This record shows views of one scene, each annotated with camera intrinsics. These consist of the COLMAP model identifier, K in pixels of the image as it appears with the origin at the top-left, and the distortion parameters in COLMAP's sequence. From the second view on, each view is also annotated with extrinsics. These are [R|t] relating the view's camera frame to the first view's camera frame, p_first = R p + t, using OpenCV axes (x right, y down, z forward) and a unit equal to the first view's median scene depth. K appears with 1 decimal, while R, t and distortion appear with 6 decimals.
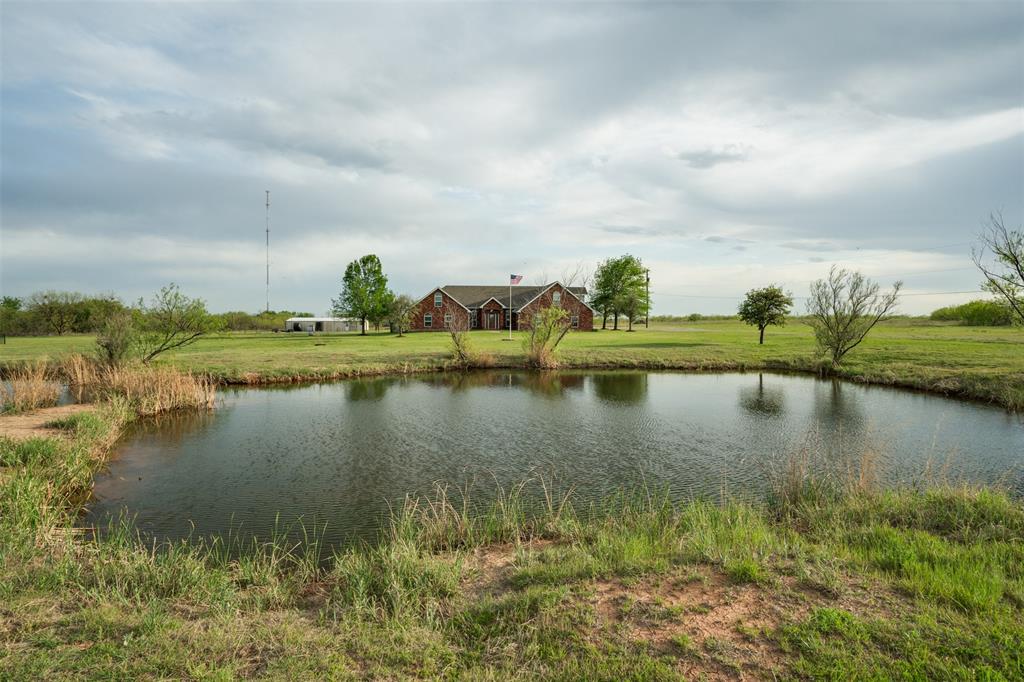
lens RADIAL K [[476.7, 0, 512.0], [0, 476.7, 341.0], [0, 0, 1]] dist [0.003784, 0.000003]
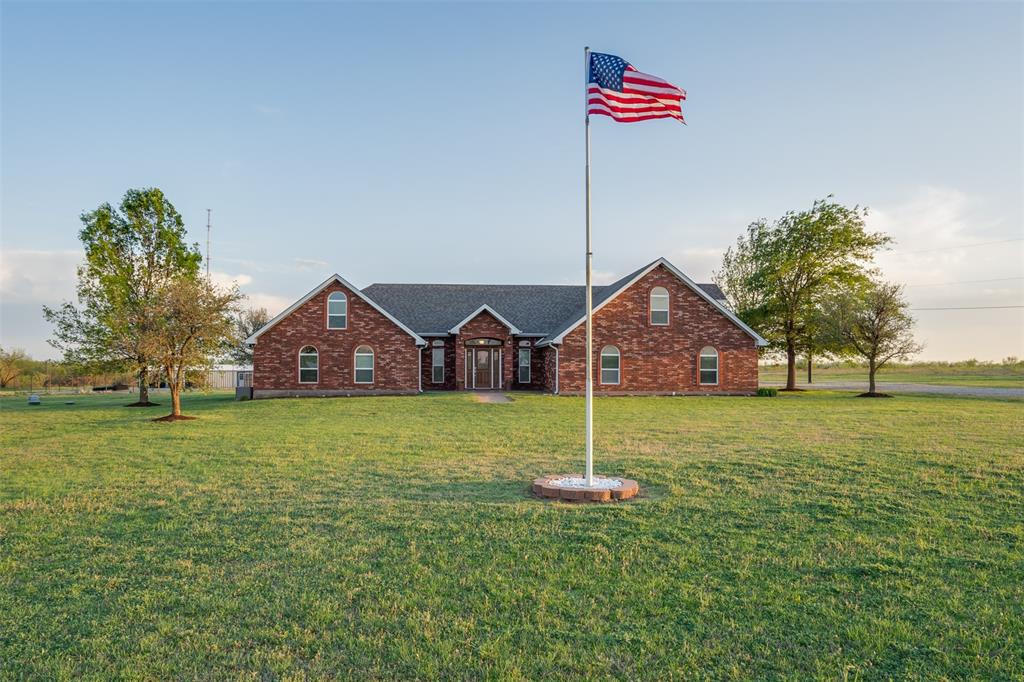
lens RADIAL K [[476.7, 0, 512.0], [0, 476.7, 341.0], [0, 0, 1]] dist [0.003784, 0.000003]
pose [[0.999999, -0.000454, 0.001539, -0.019799], [0.000618, 0.994105, -0.108416, -0.022545], [-0.001481, 0.108416, 0.994104, 0.634248]]
